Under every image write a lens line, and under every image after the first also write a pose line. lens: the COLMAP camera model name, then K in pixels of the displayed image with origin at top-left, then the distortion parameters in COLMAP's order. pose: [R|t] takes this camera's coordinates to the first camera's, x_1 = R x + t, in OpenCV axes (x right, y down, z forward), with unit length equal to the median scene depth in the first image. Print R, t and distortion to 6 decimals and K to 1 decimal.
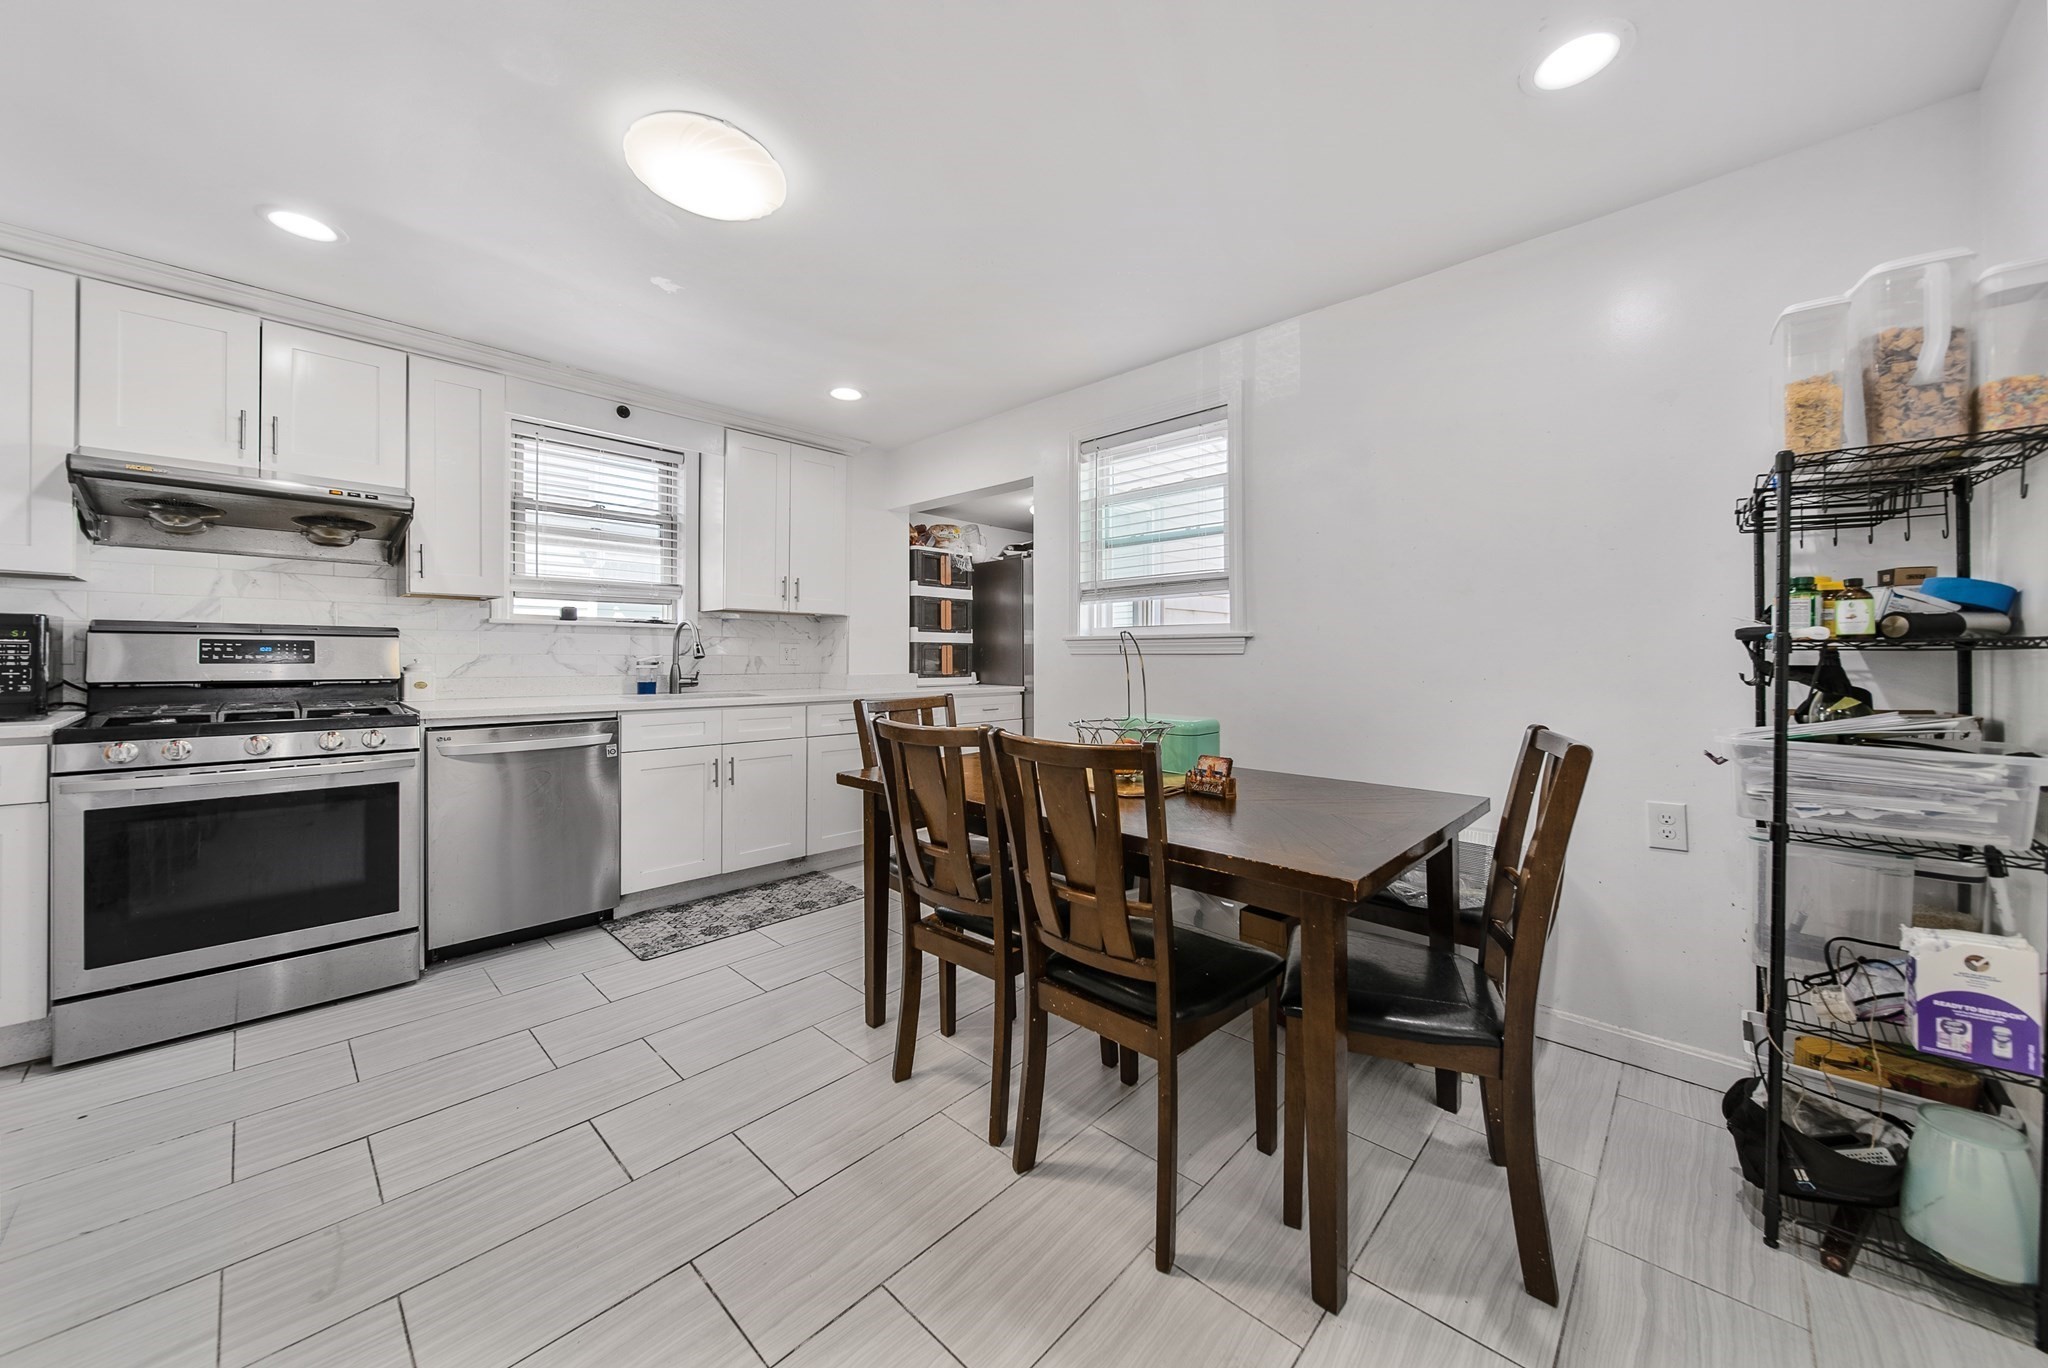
lens RADIAL K [[729.5, 0, 1017.8], [0, 729.5, 650.8], [0, 0, 1]] dist [-0.000830, -0.000272]
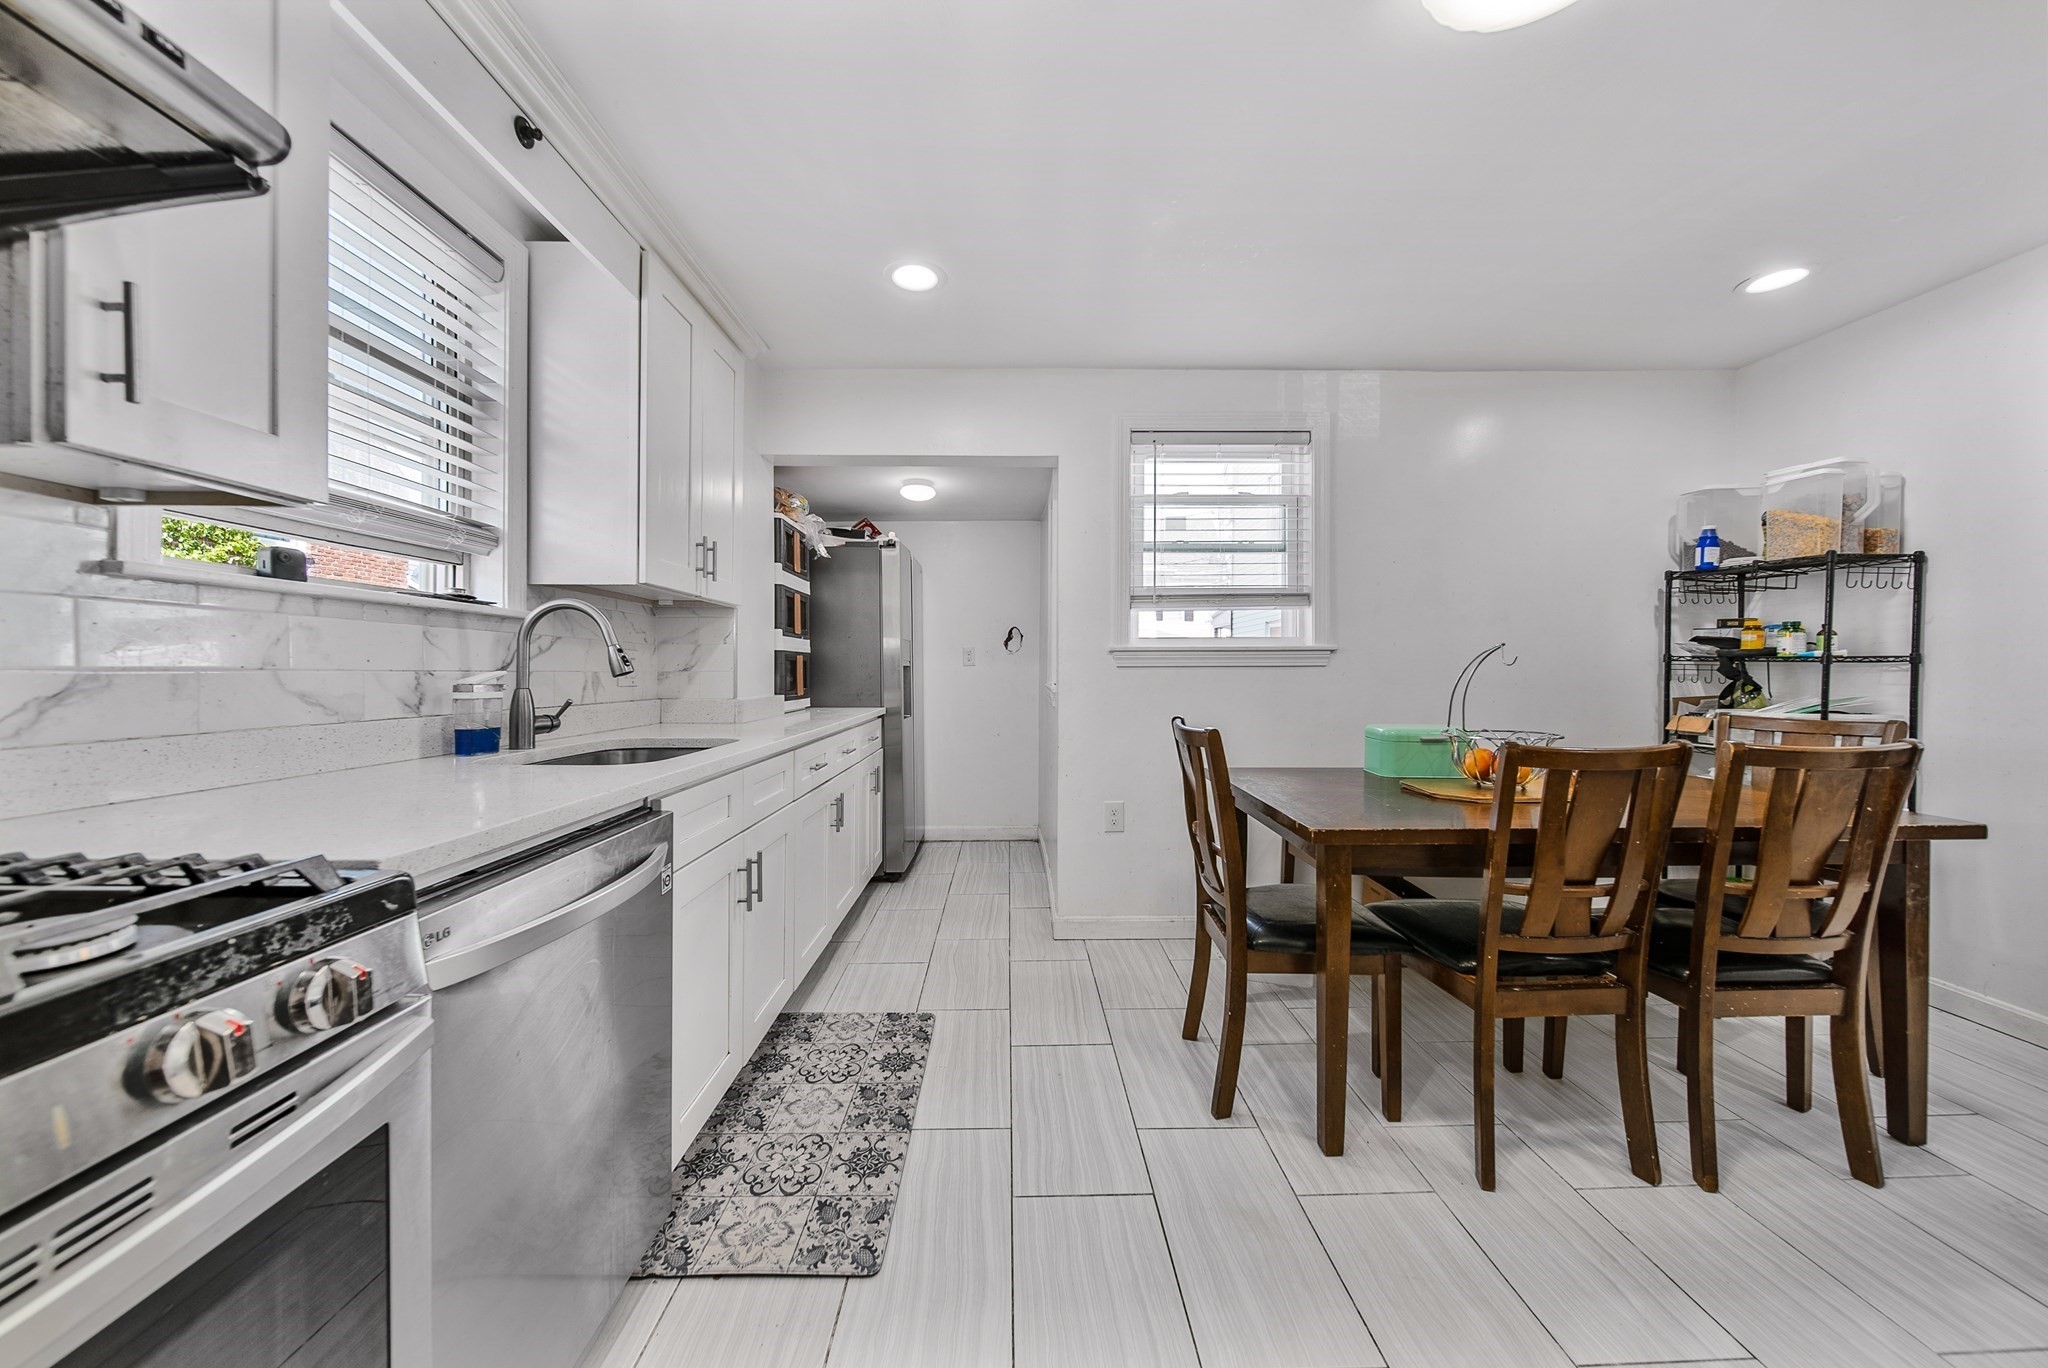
lens RADIAL K [[720.4, 0, 1035.0], [0, 720.4, 676.2], [0, 0, 1]] dist [0.000975, 0.000055]
pose [[0.703057, -0.009826, 0.711066, -0.674912], [0.000117, 0.999906, 0.013702, 0.004111], [-0.711134, -0.009550, 0.702992, 0.494910]]
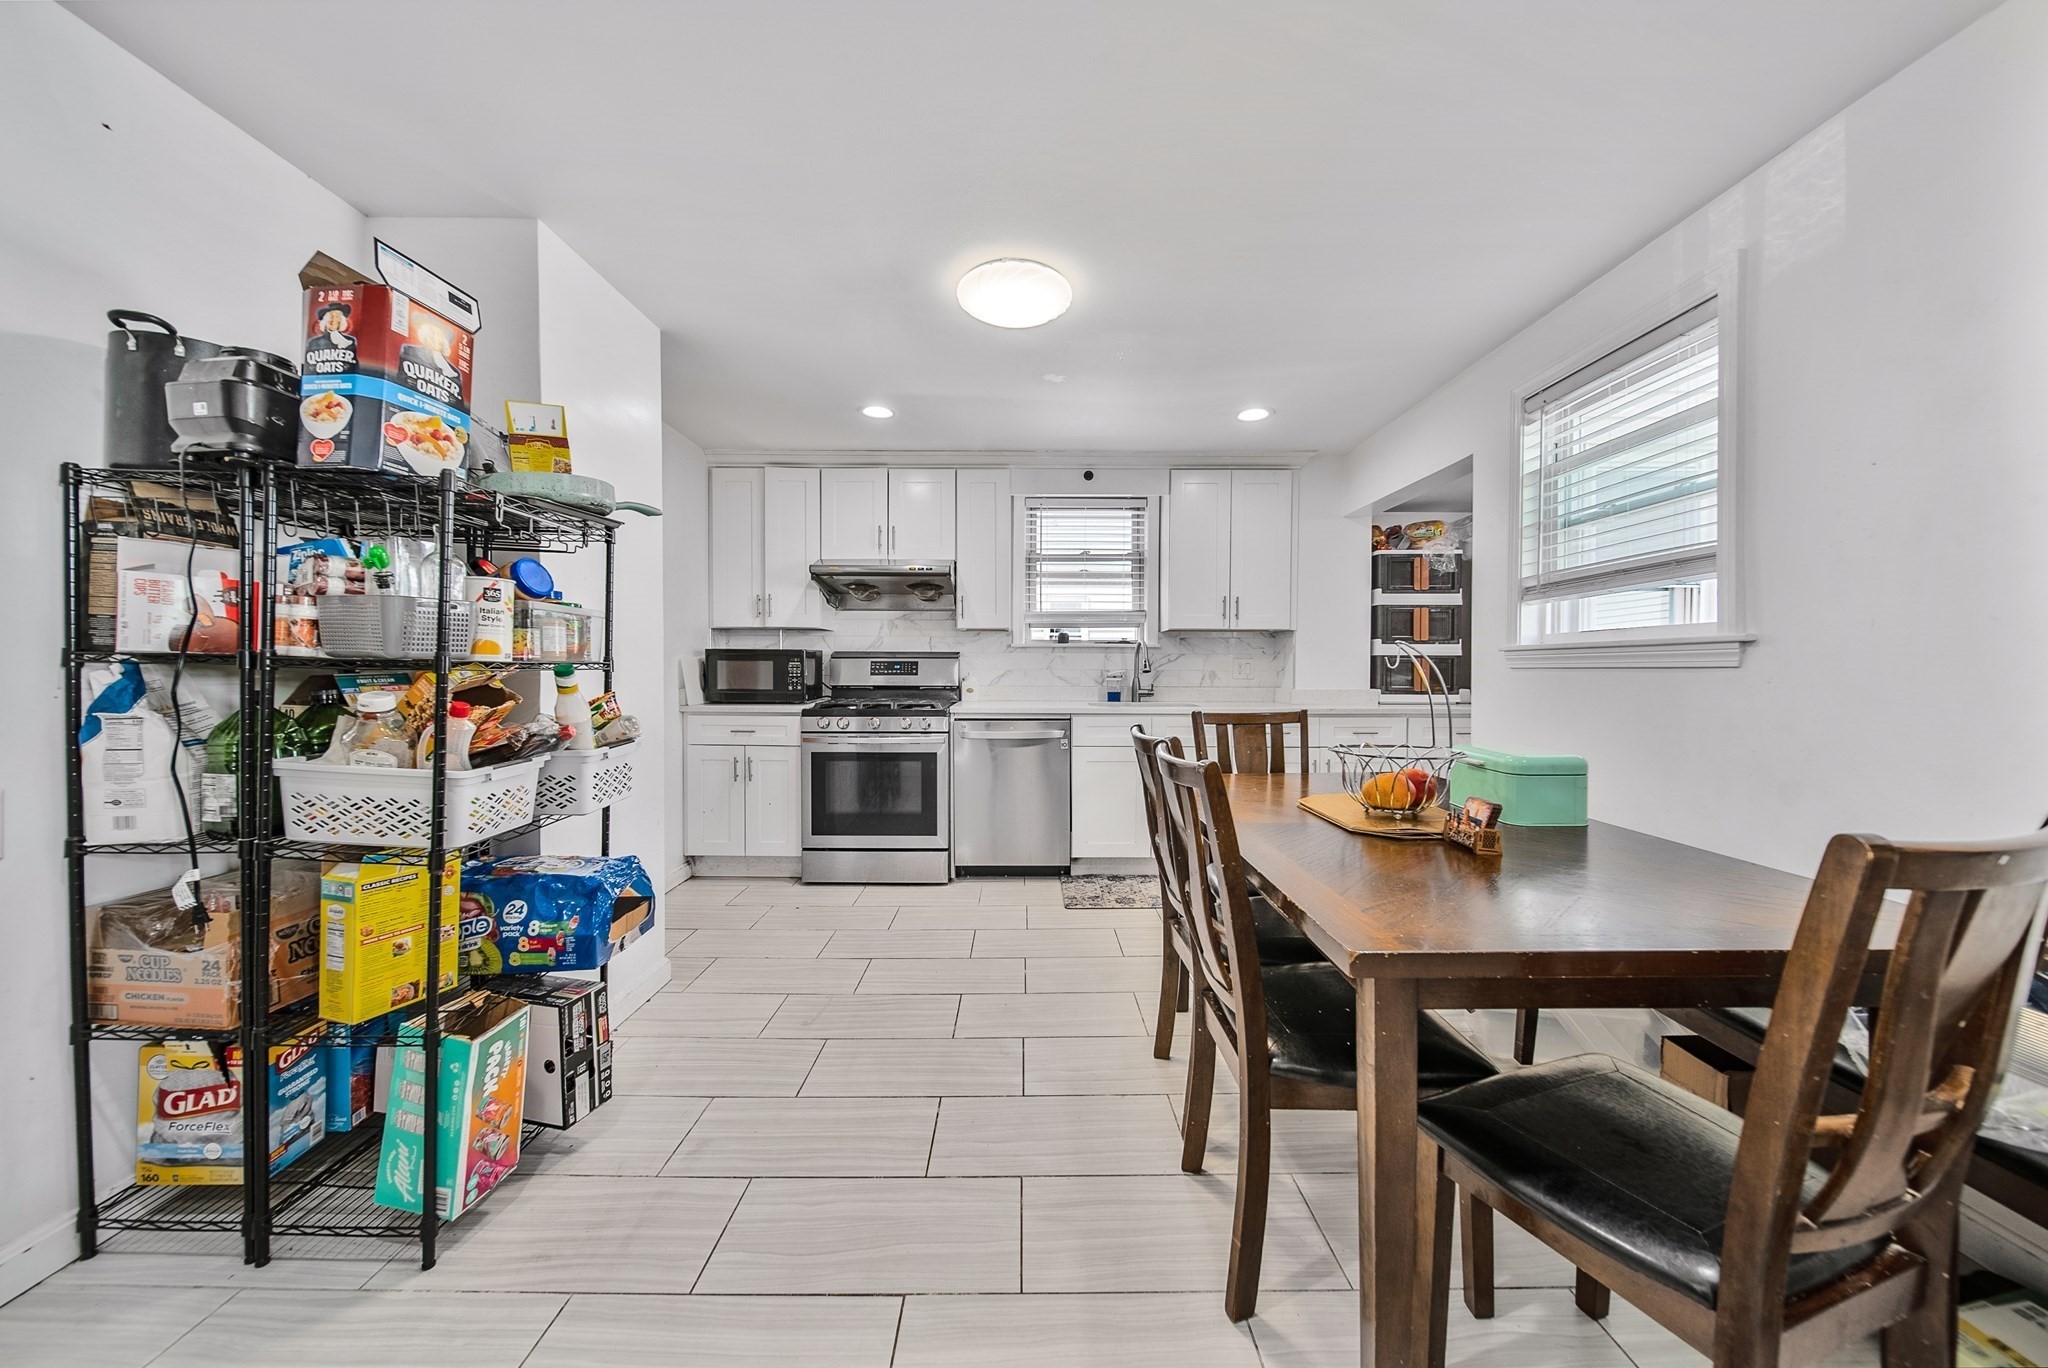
lens RADIAL K [[715.3, 0, 1024.6], [0, 715.3, 678.5], [0, 0, 1]] dist [-0.000135, -0.000867]
pose [[0.689265, 0.007228, -0.724473, 0.295340], [0.006762, 0.999843, 0.016408, -0.000497], [0.724477, -0.016208, 0.689108, 0.074264]]
